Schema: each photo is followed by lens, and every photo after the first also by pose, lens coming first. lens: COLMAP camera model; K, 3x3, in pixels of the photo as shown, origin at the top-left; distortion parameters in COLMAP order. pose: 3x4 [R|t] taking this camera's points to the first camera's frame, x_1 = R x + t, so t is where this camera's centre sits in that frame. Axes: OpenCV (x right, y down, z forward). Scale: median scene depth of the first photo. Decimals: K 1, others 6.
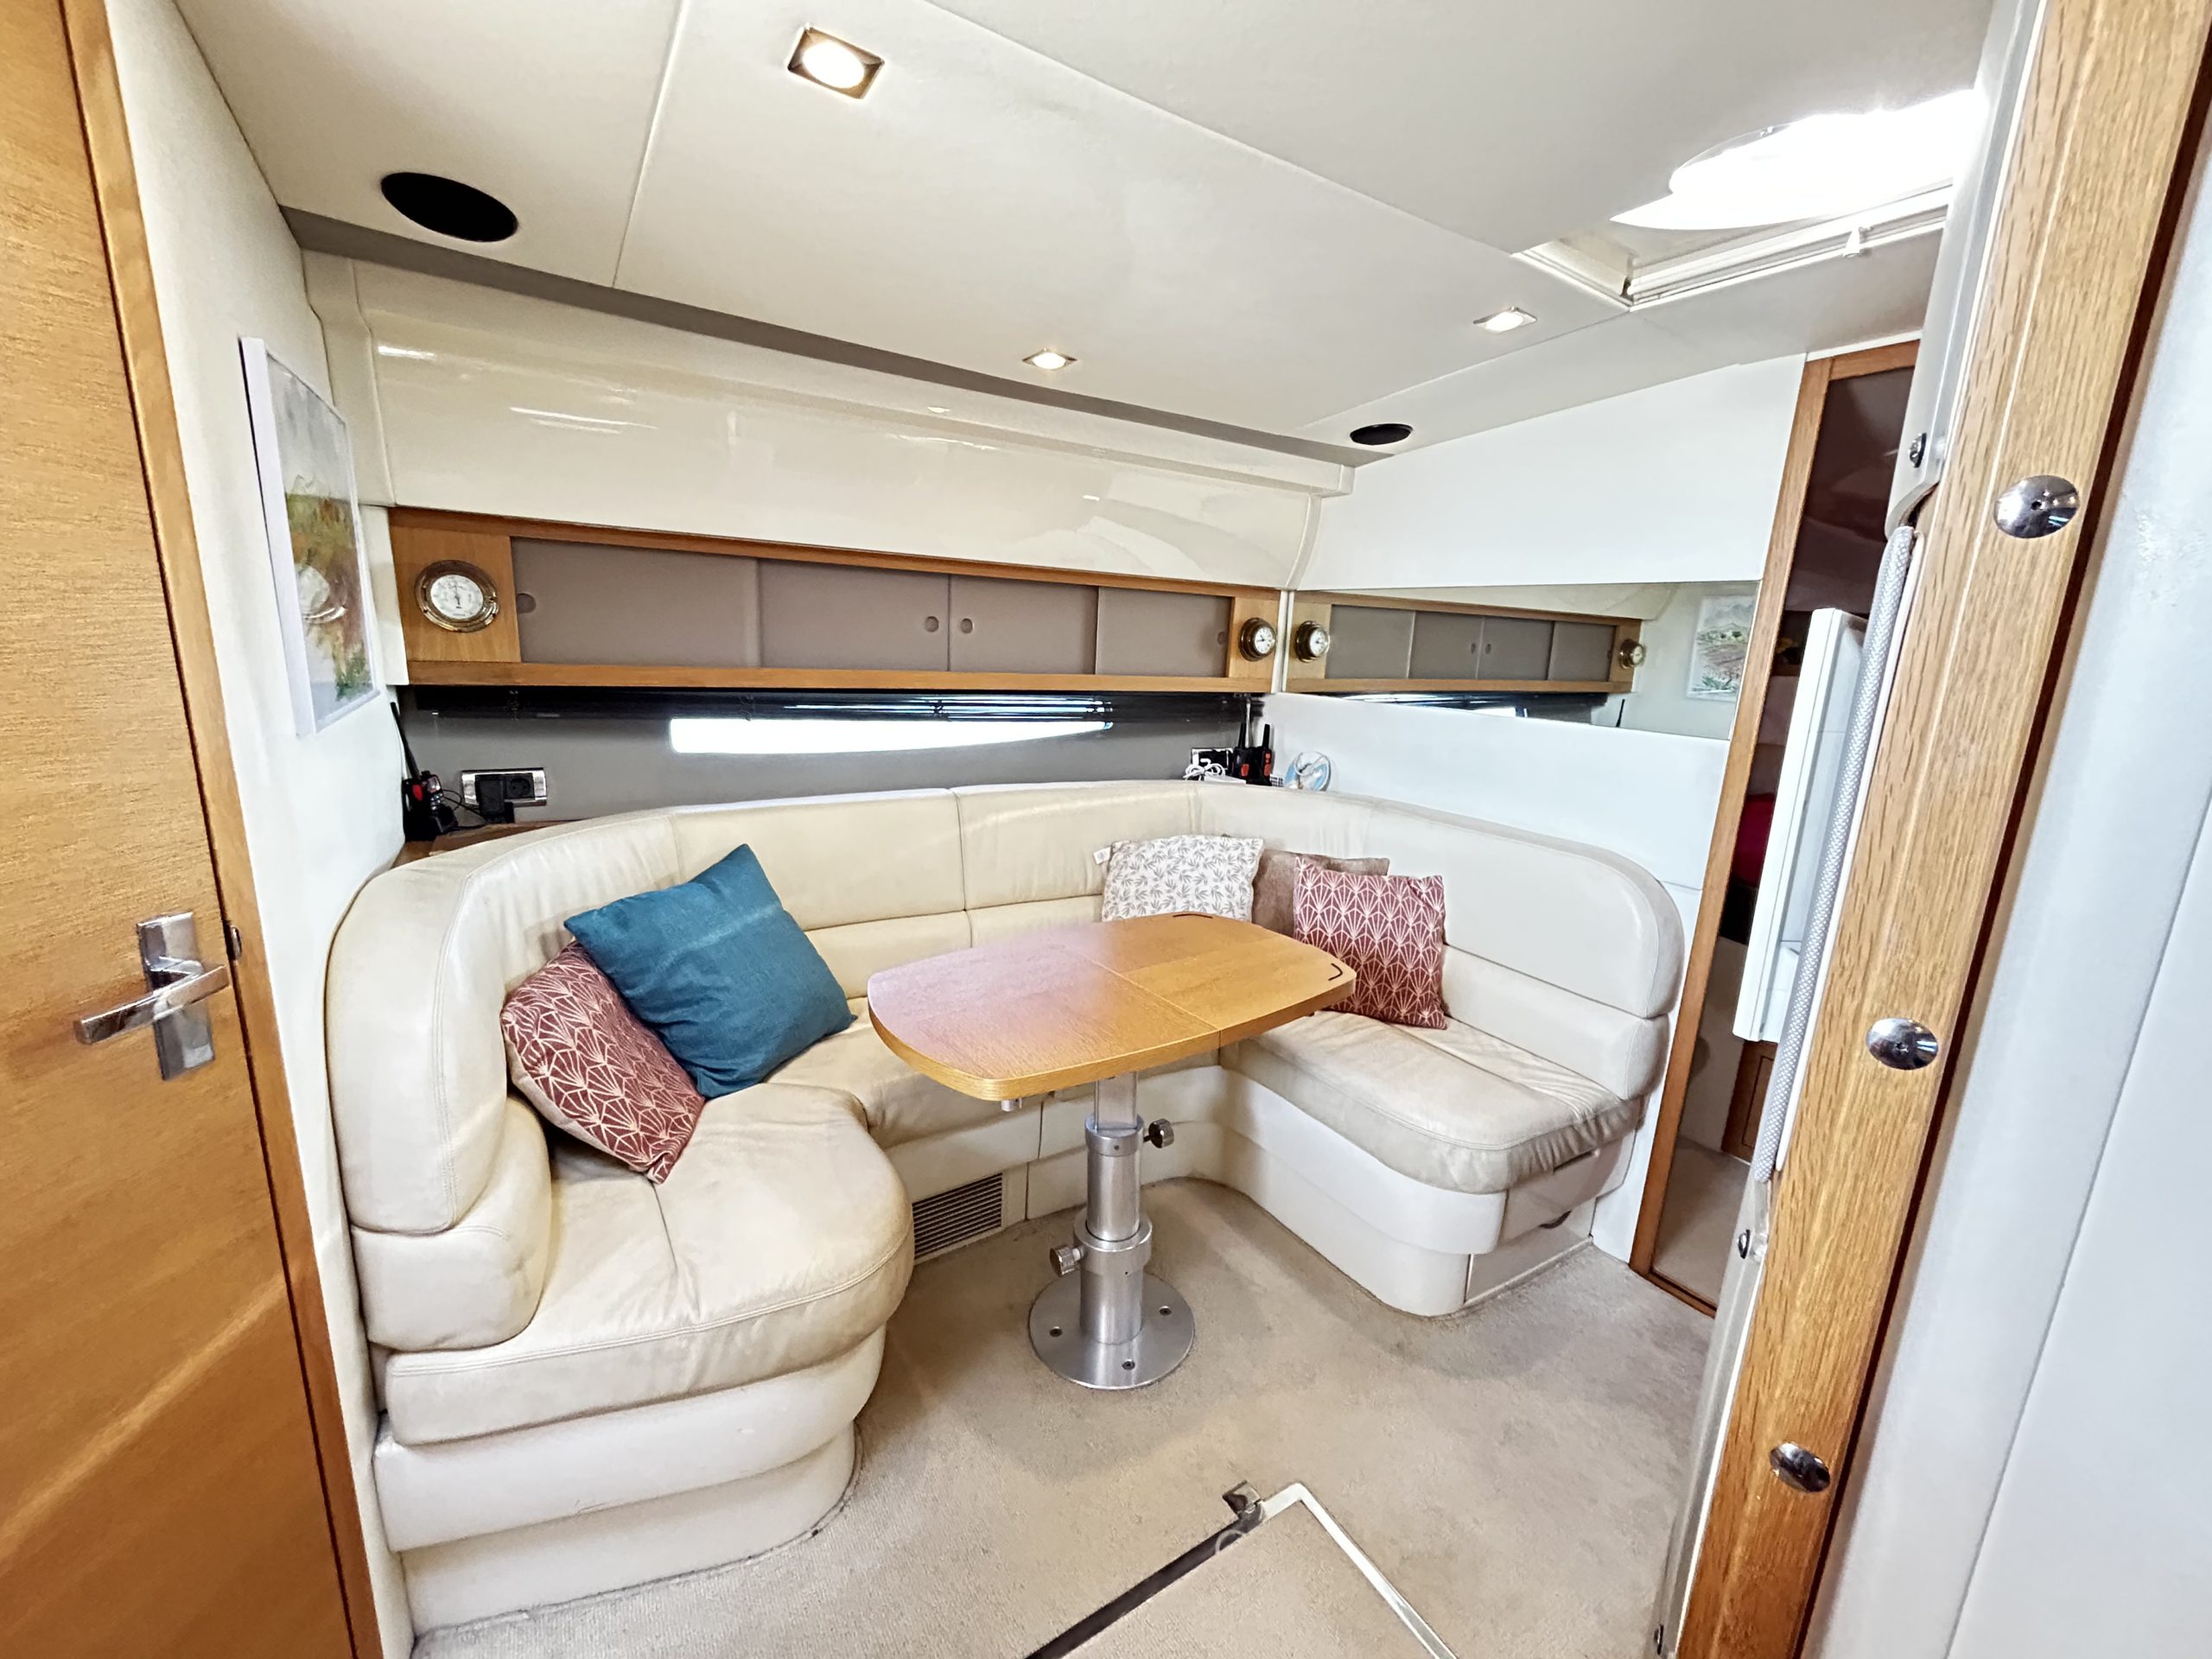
lens RADIAL K [[888.6, 0, 1106.0], [0, 888.6, 829.5], [0, 0, 1]] dist [-0.000977, 0.000567]
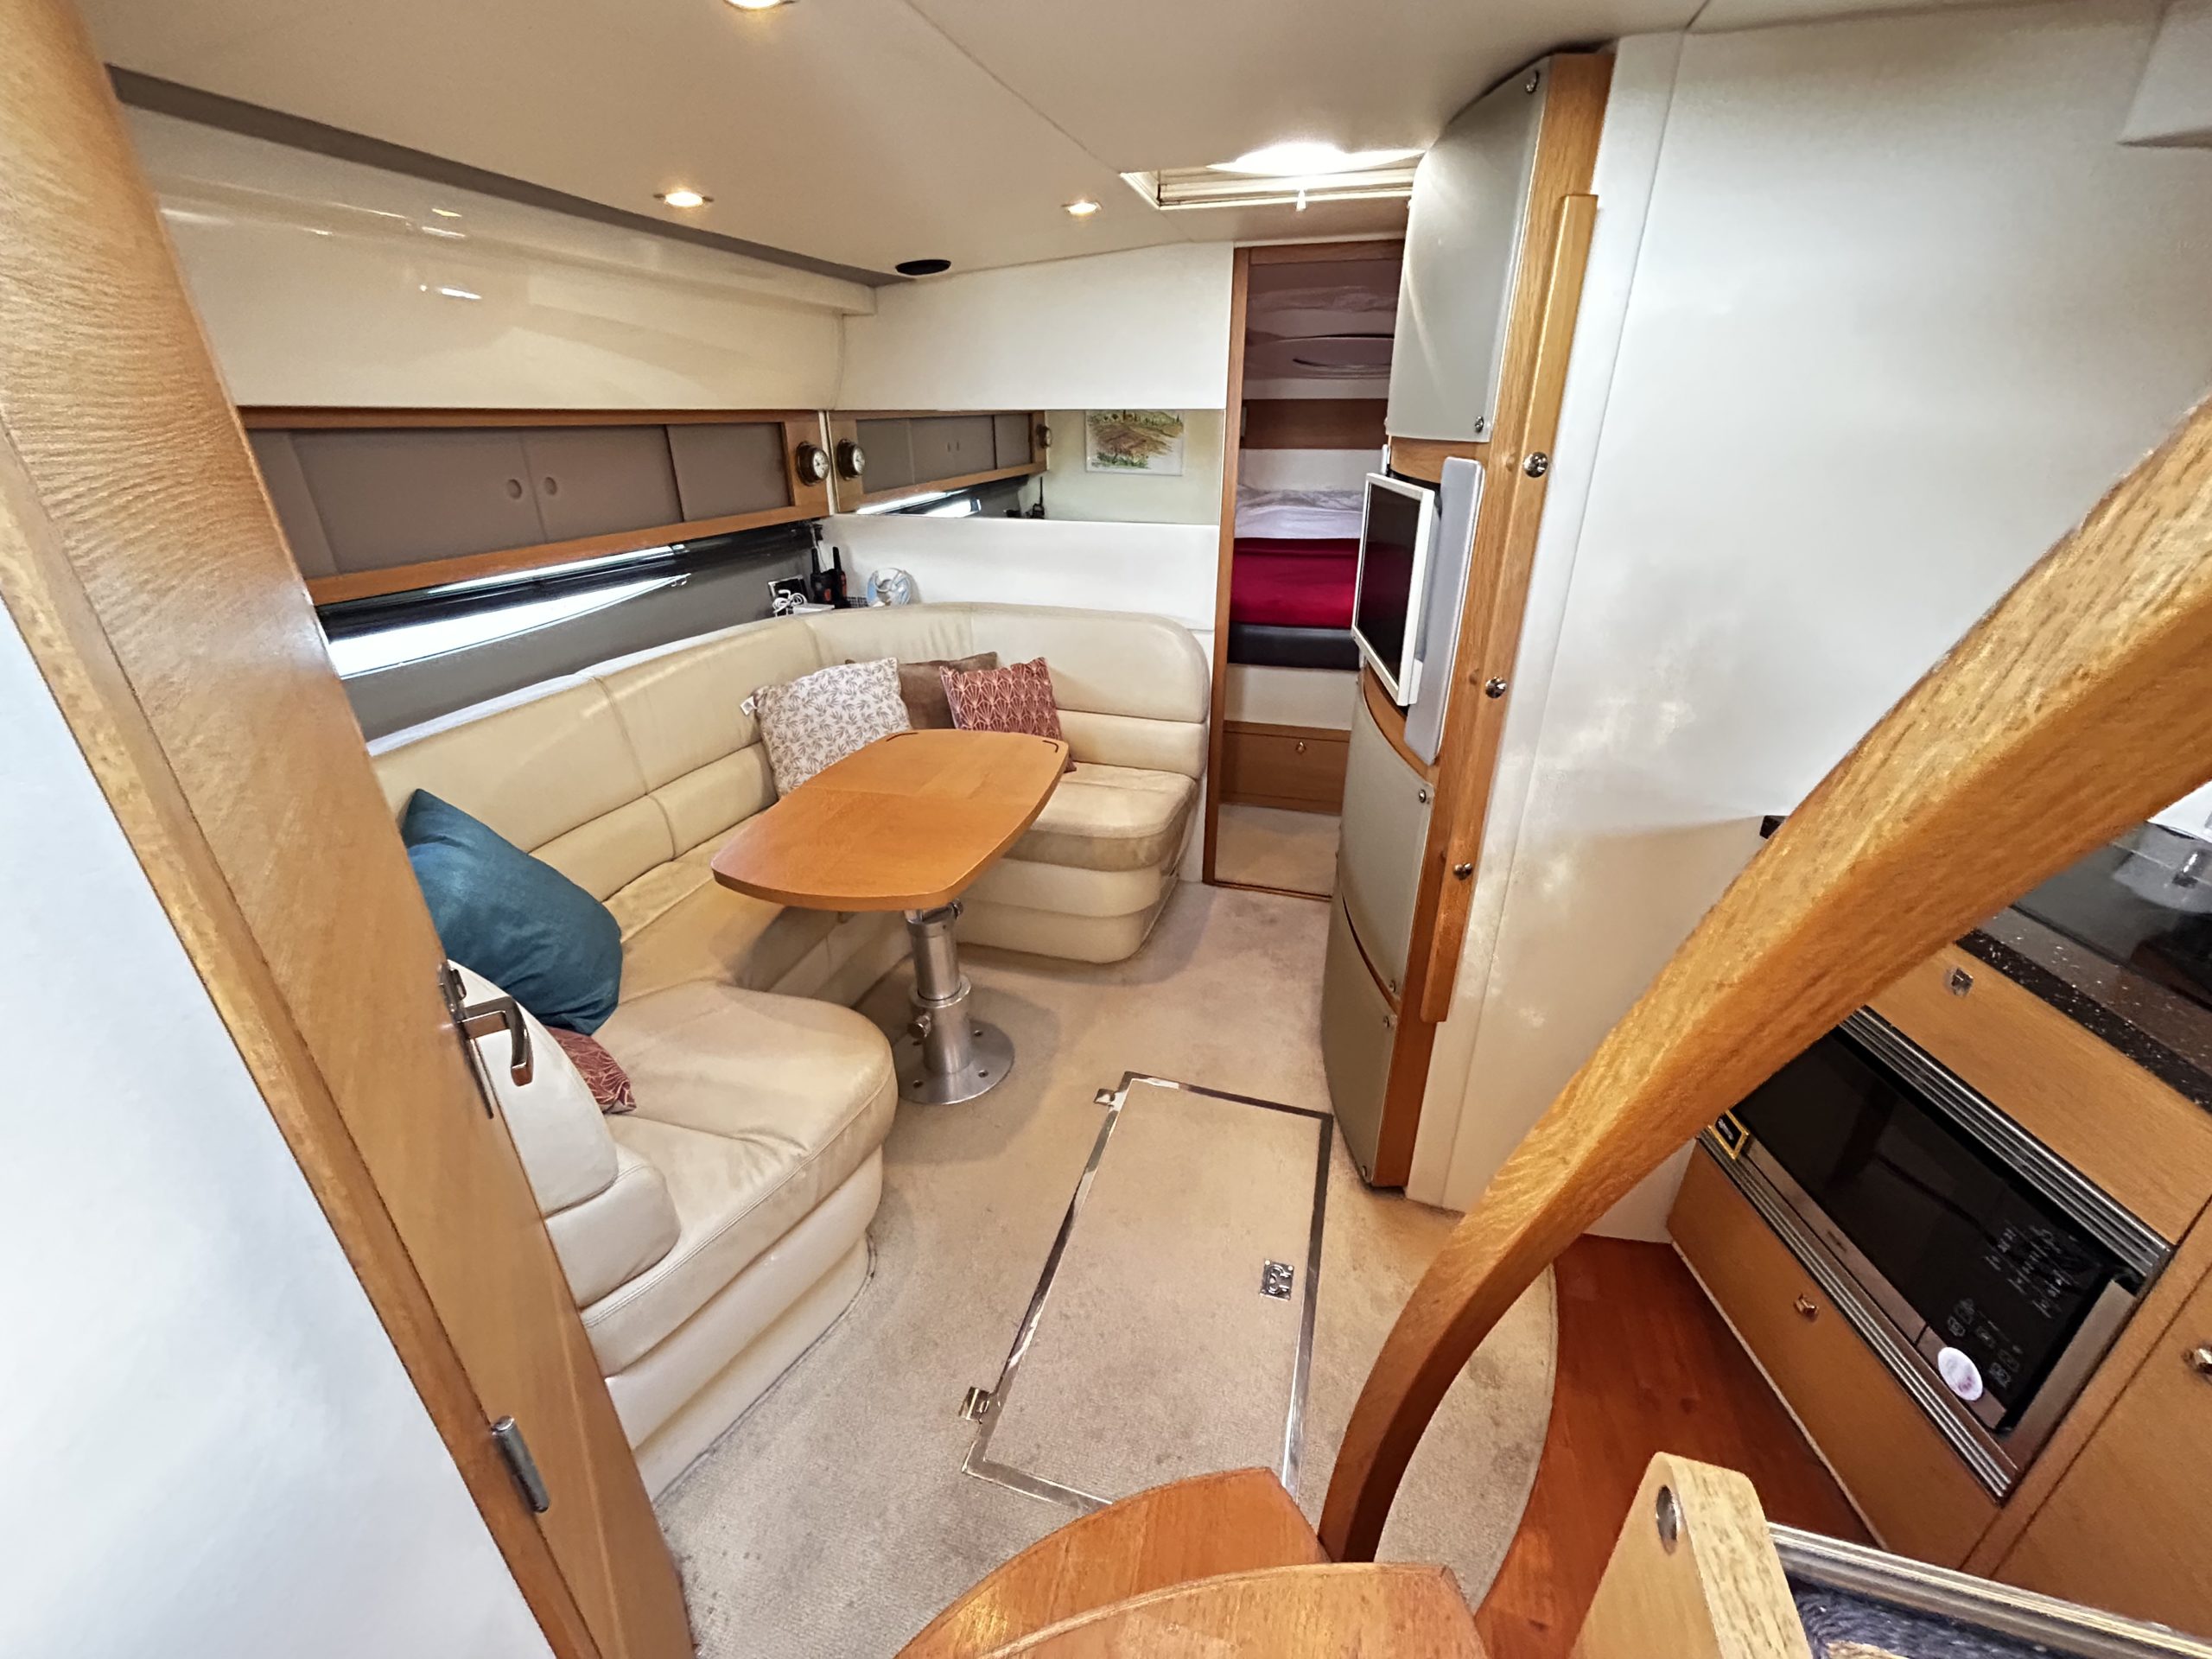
lens RADIAL K [[888.6, 0, 1106.0], [0, 888.6, 829.5], [0, 0, 1]] dist [-0.000977, 0.000567]
pose [[0.758284, -0.317668, 0.569291, -0.319830], [0.172503, 0.939892, 0.294695, -0.067104], [-0.628687, -0.125258, 0.767504, -0.058889]]
